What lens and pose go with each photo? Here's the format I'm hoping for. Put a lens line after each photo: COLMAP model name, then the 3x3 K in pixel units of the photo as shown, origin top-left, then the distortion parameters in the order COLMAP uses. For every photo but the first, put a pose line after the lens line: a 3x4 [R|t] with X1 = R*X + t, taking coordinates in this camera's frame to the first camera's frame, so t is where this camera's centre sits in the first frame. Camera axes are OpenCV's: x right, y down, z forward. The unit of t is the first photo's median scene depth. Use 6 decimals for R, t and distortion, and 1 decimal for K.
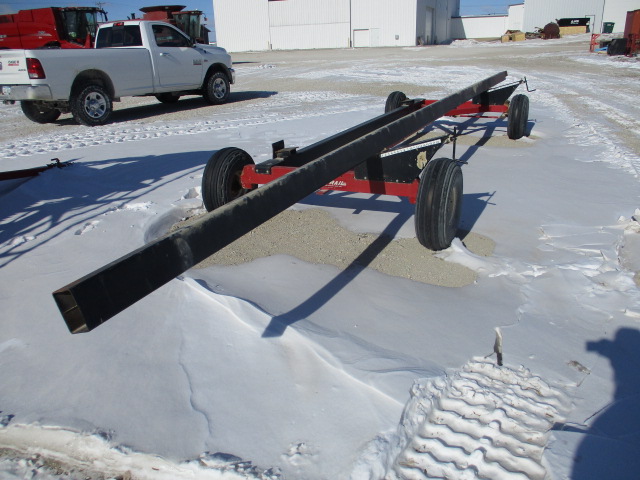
lens RADIAL K [[524.8, 0, 320.0], [0, 524.8, 240.0], [0, 0, 1]] dist [-0.016658, -0.015698]
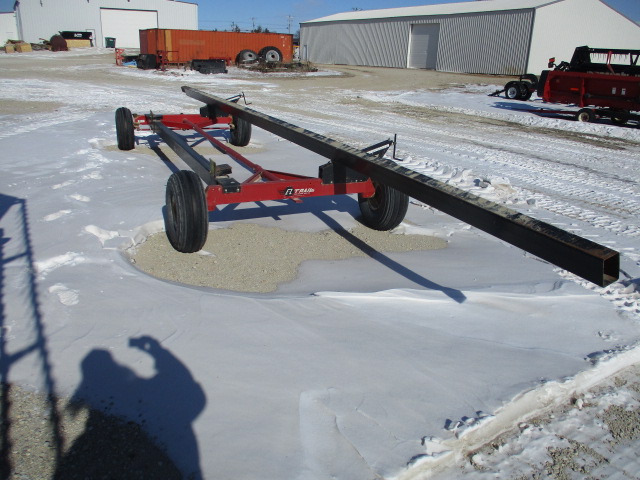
lens RADIAL K [[524.8, 0, 320.0], [0, 524.8, 240.0], [0, 0, 1]] dist [-0.016658, -0.015698]
pose [[0.666655, -0.200182, 0.717982, -0.825068], [0.215165, 0.973937, 0.071762, -0.086185], [-0.713635, 0.106644, 0.692352, 0.240667]]
